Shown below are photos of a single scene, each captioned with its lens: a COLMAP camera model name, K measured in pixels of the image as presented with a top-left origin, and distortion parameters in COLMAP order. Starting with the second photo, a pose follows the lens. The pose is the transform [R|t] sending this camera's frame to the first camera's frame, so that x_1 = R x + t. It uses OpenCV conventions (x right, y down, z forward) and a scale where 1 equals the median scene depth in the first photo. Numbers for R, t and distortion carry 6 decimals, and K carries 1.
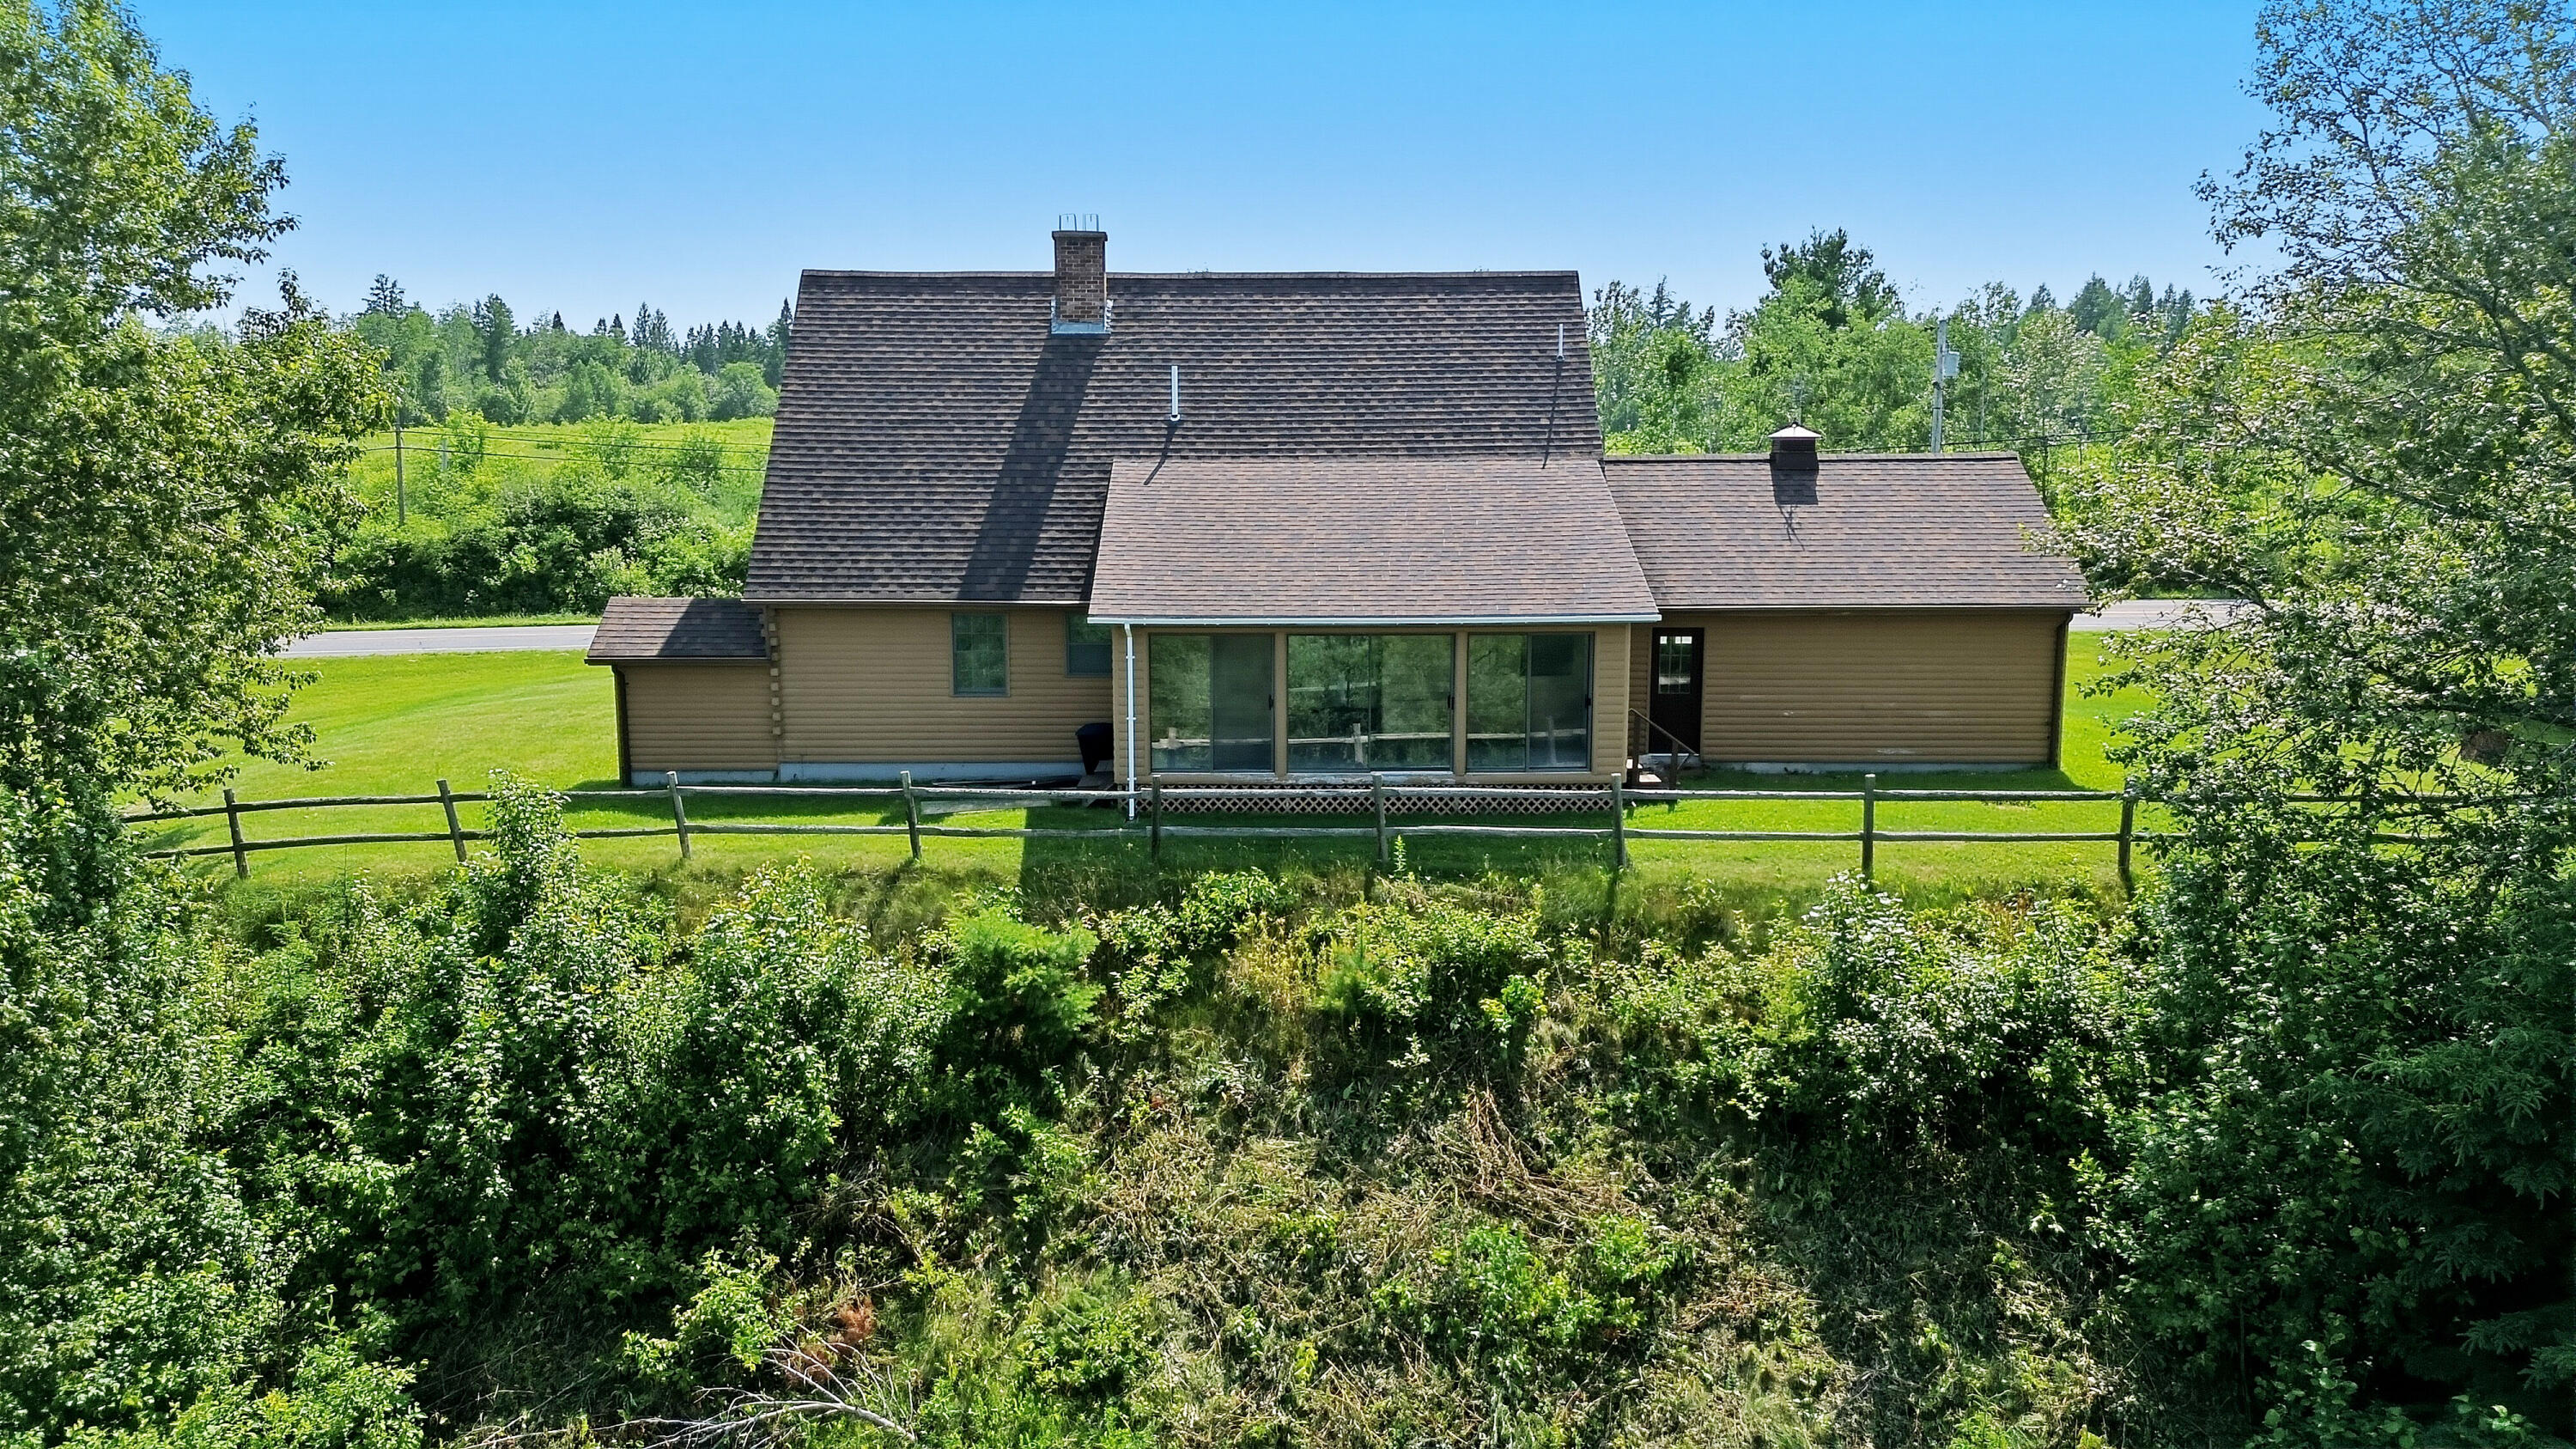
lens RADIAL K [[1809.0, 0, 1288.0], [0, 1809.0, 724.5], [0, 0, 1]] dist [0.042870, -0.002760]
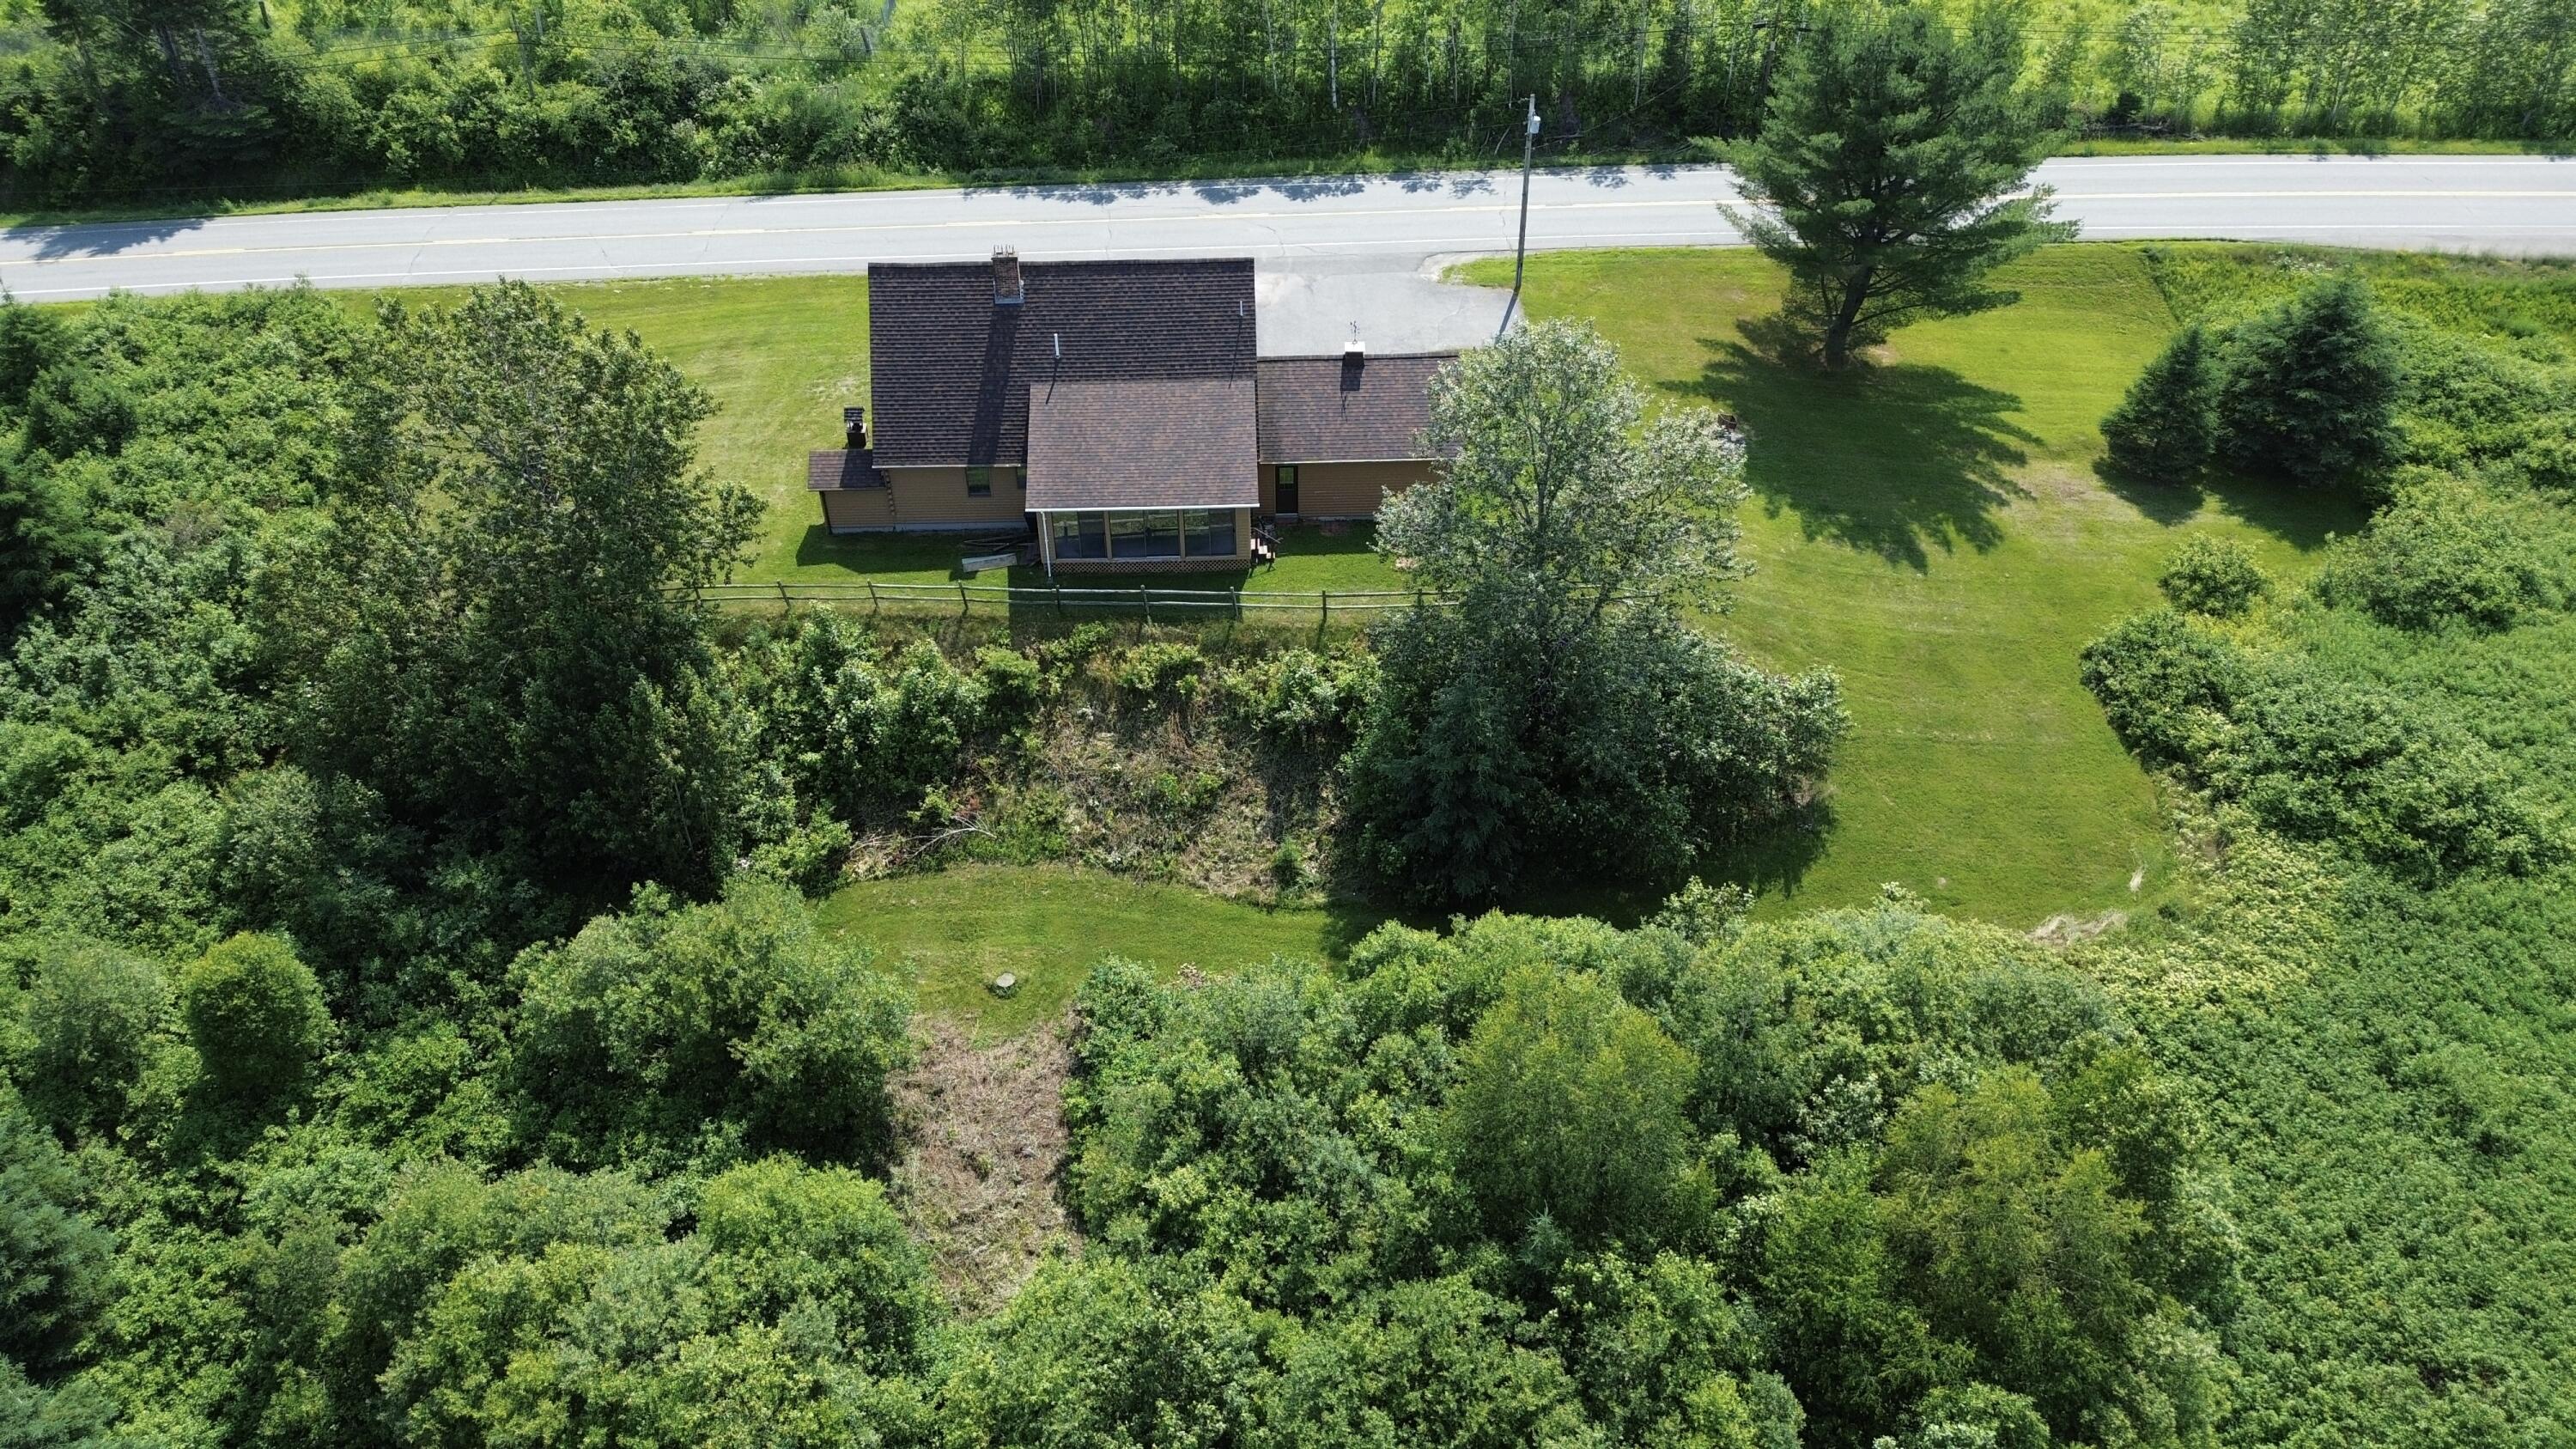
lens RADIAL K [[1822.2, 0, 1288.0], [0, 1822.2, 724.5], [0, 0, 1]] dist [0.021566, -0.005157]
pose [[0.999757, -0.022039, -0.000687, 0.285009], [0.019605, 0.874226, 0.485123, -1.180597], [-0.010091, -0.485019, 0.874446, -1.548030]]
